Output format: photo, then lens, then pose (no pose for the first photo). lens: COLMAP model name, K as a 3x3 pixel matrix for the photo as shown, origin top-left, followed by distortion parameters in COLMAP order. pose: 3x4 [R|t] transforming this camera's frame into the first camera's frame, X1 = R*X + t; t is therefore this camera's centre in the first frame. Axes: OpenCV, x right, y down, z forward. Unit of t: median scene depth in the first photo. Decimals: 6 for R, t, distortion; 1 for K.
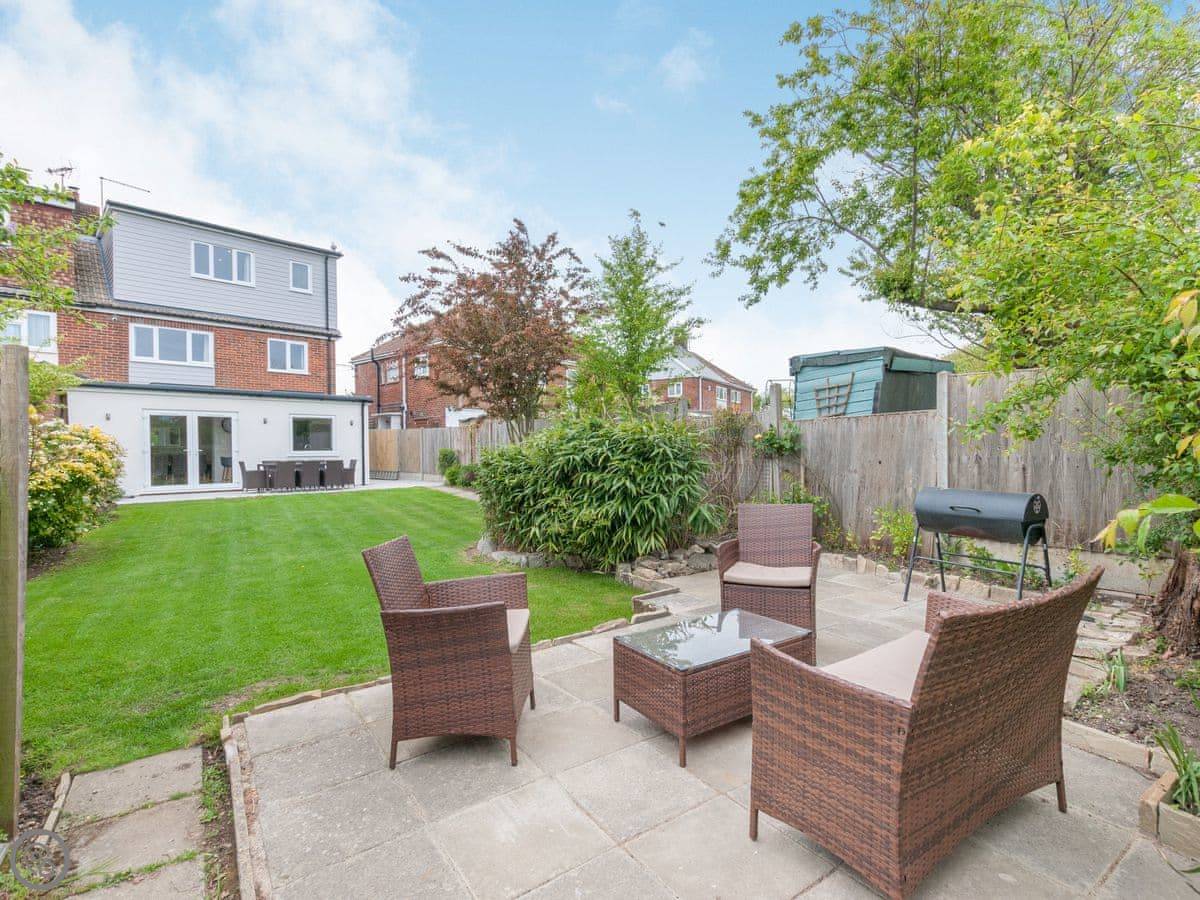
lens RADIAL K [[586.0, 0, 599.6], [0, 586.0, 451.6], [0, 0, 1]] dist [0.008986, -0.004041]
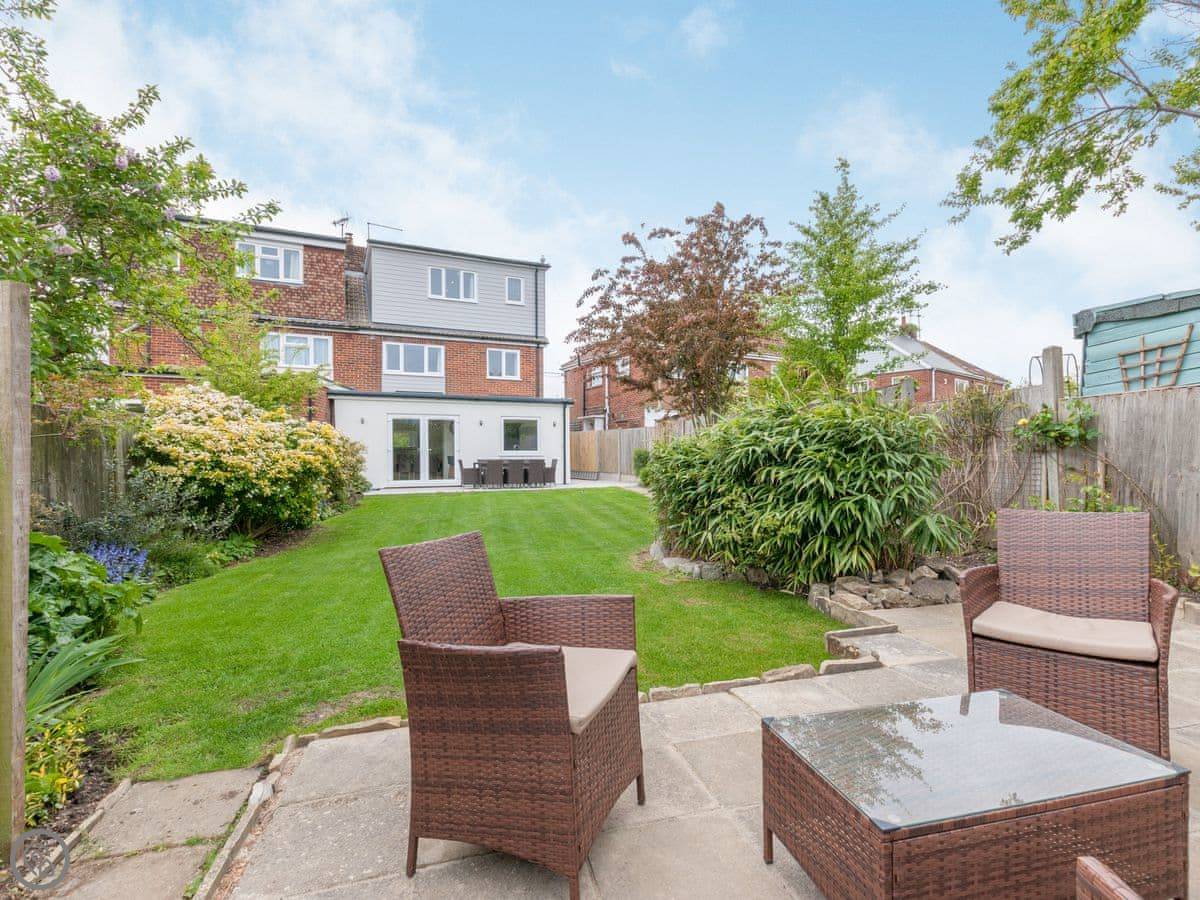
lens RADIAL K [[586.0, 0, 604.1], [0, 586.0, 456.3], [0, 0, 1]] dist [0.008986, -0.004041]
pose [[0.942761, 0.006409, -0.333408, 0.023699], [-0.006282, 0.999979, 0.001460, 0.017114], [0.333411, 0.000718, 0.942781, 0.132723]]
